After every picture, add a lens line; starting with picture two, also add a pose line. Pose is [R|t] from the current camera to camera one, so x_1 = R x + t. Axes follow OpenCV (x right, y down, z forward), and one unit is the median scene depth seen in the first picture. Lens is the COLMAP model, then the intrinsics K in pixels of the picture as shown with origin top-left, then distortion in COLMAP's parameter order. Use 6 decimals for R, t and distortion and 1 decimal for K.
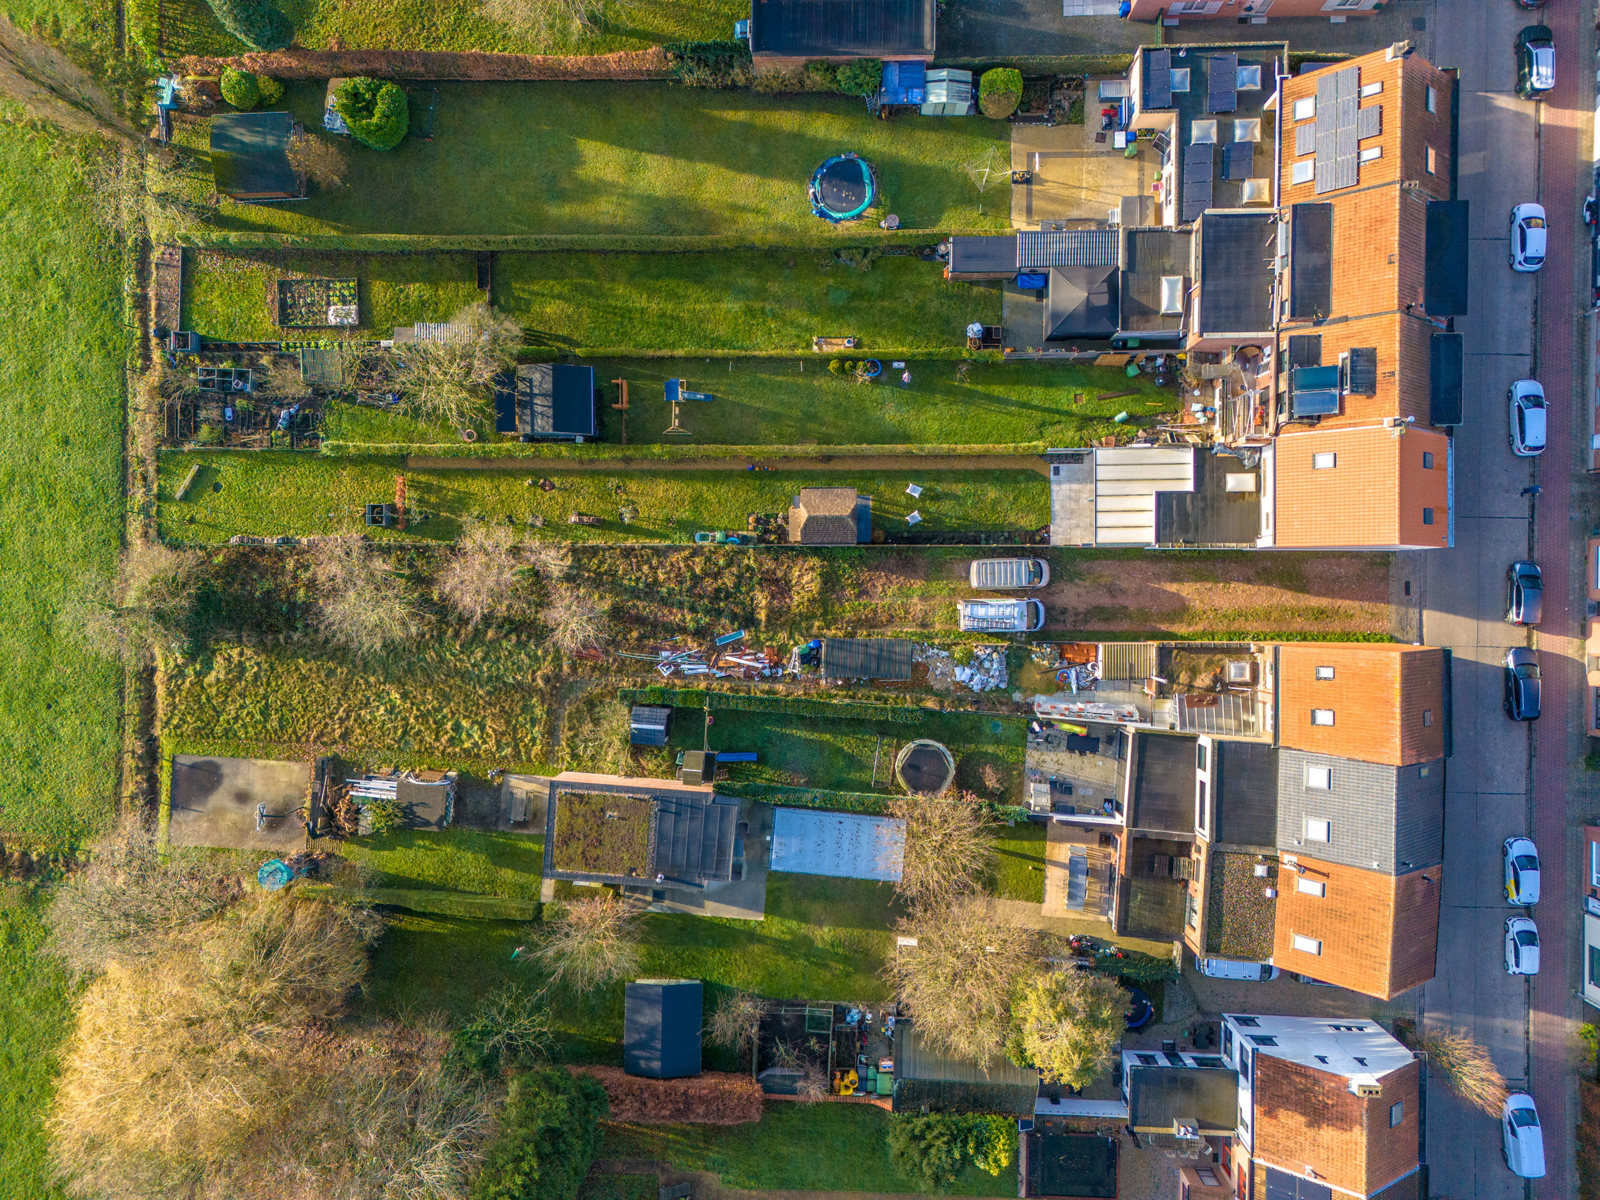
lens RADIAL K [[1173.6, 0, 803.4], [0, 1173.6, 602.1], [0, 0, 1]] dist [0.054153, -0.009652]
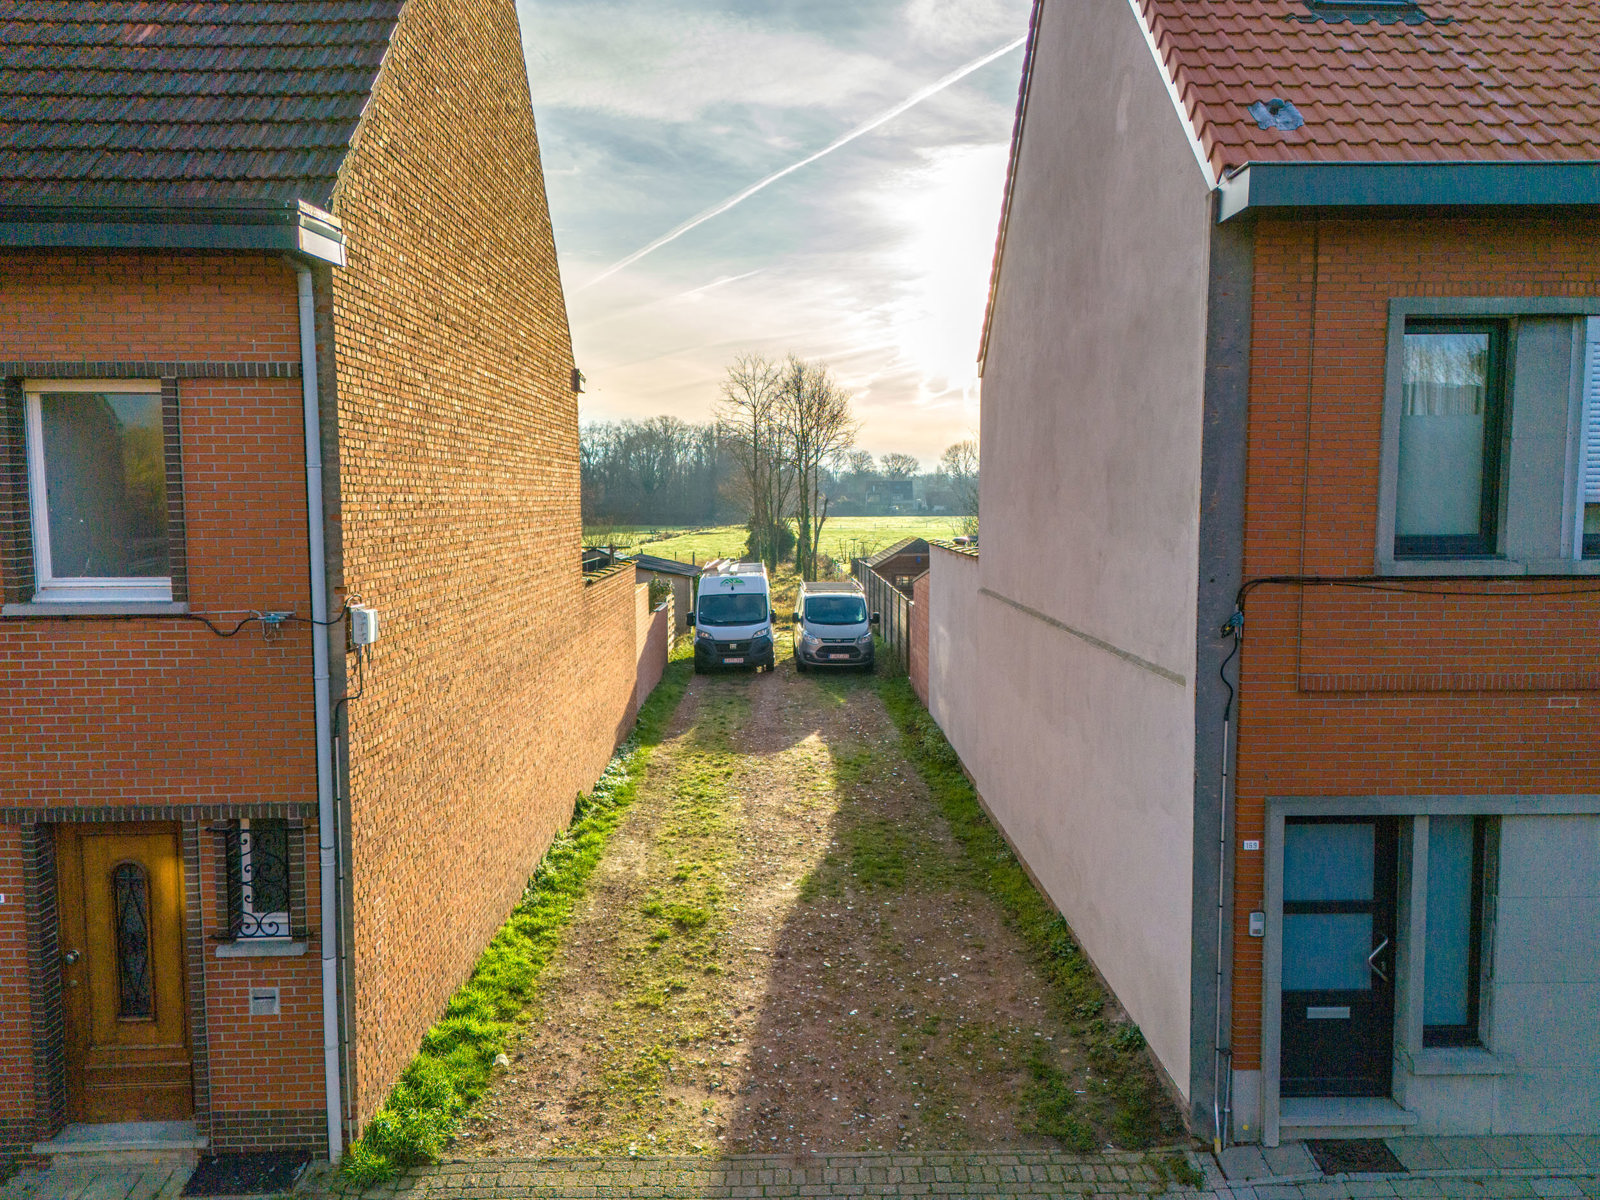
lens RADIAL K [[1173.6, 0, 801.7], [0, 1173.6, 605.0], [0, 0, 1]] dist [0.054153, -0.009652]
pose [[0.017525, 0.133397, -0.990908, 0.587644], [-0.999654, -0.017104, -0.019982, -0.003644], [-0.019614, 0.990915, 0.133051, 0.918729]]
